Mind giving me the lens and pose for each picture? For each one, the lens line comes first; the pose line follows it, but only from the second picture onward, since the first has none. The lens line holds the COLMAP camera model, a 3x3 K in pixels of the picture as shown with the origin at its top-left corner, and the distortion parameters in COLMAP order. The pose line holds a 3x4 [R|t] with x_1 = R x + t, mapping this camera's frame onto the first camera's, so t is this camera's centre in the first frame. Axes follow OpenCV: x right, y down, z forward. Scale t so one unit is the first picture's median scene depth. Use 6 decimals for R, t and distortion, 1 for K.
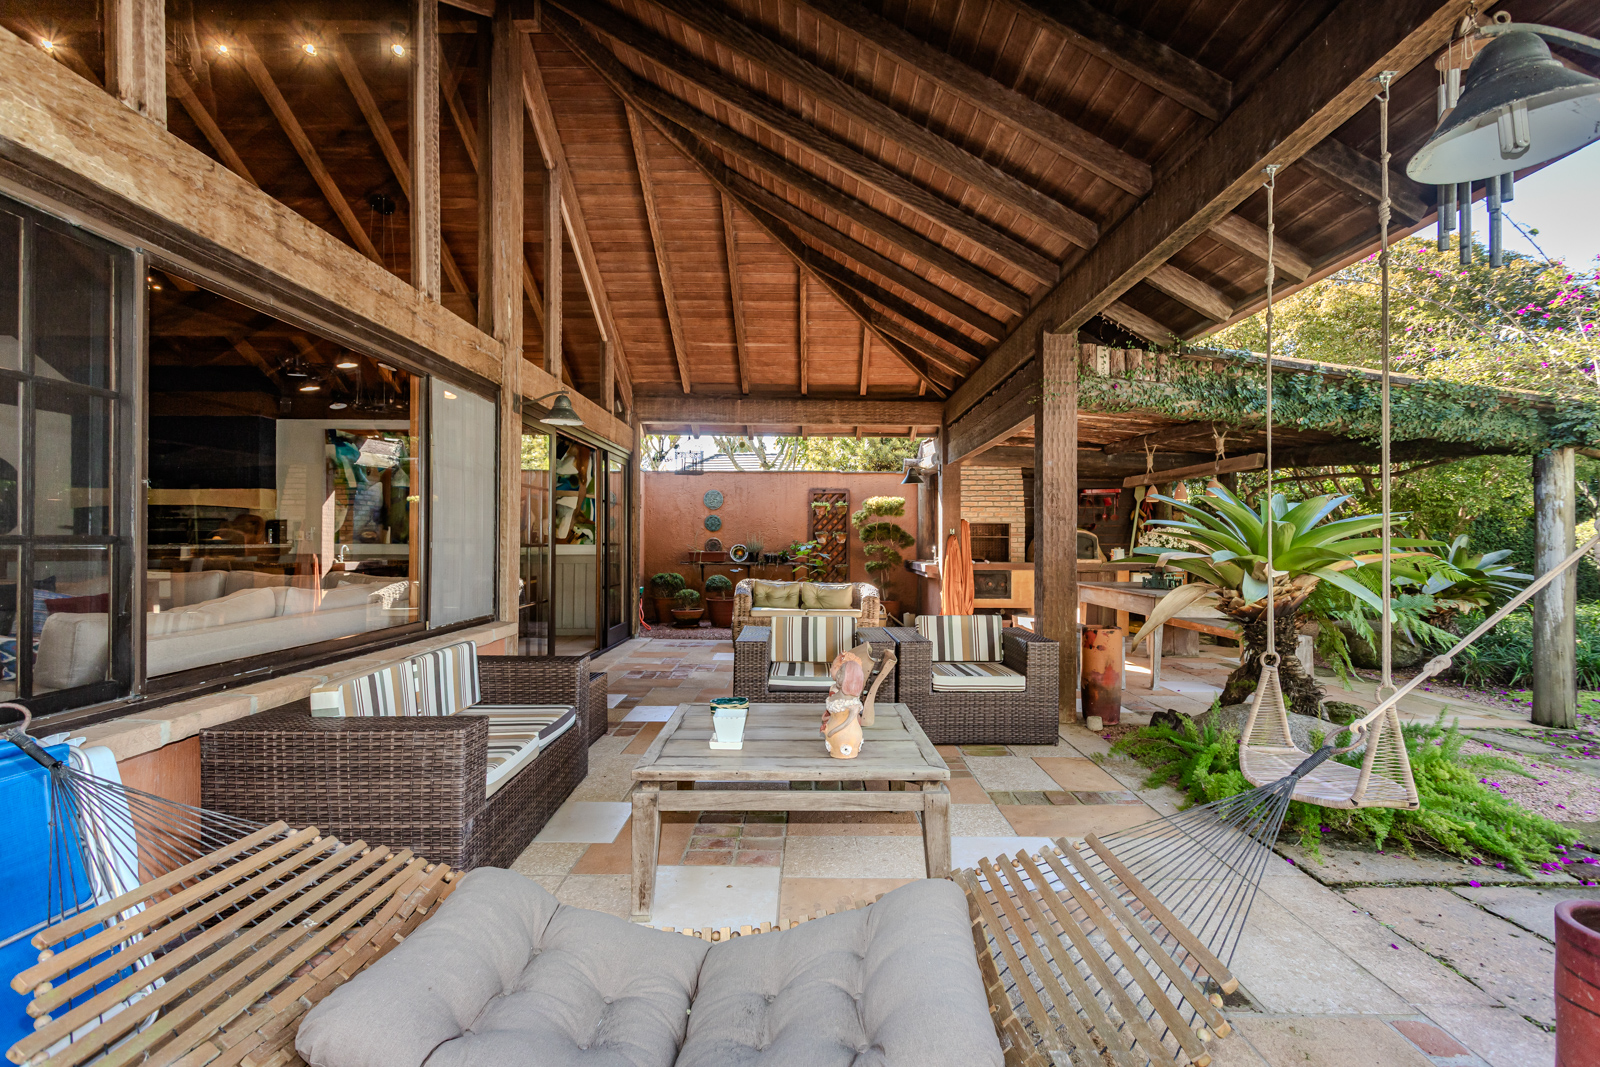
lens RADIAL K [[750.3, 0, 800.8], [0, 750.3, 540.5], [0, 0, 1]] dist [0.000837, 0.000325]
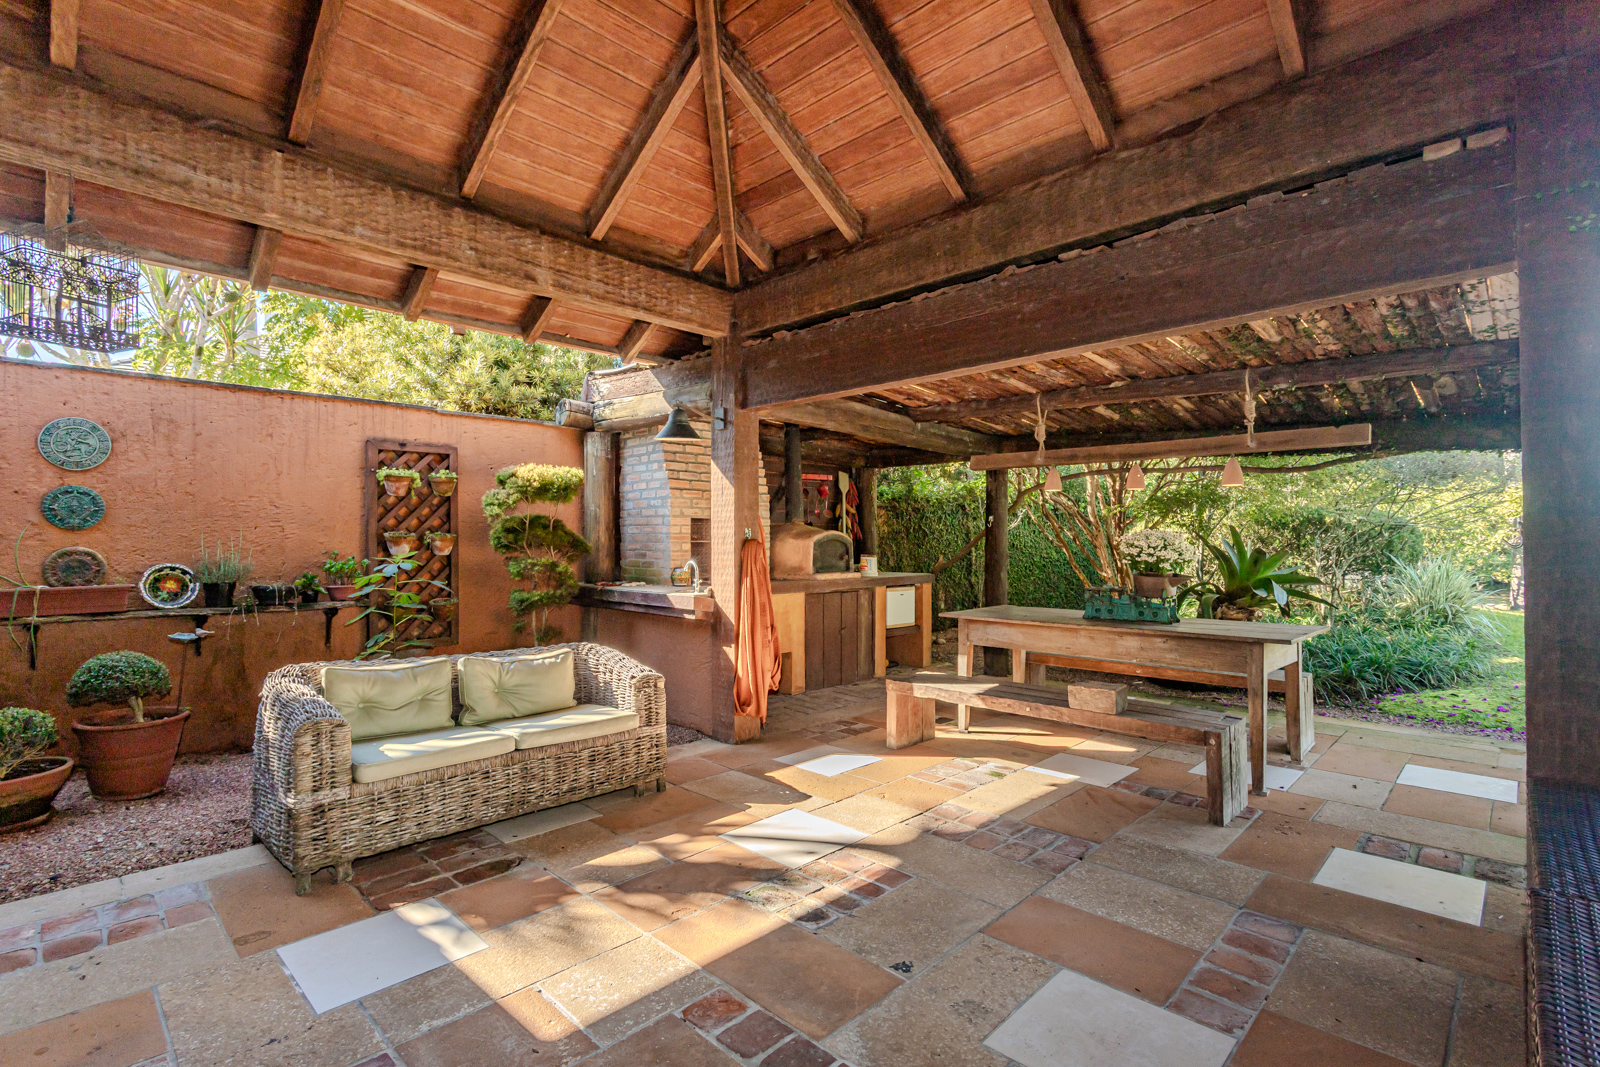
lens RADIAL K [[750.4, 0, 784.0], [0, 750.4, 531.5], [0, 0, 1]] dist [0.002323, 0.000780]
pose [[0.696135, 0.002005, 0.717909, -0.267381], [0.002294, 0.999985, -0.005018, -0.016581], [-0.717908, 0.005140, 0.696119, 0.942852]]
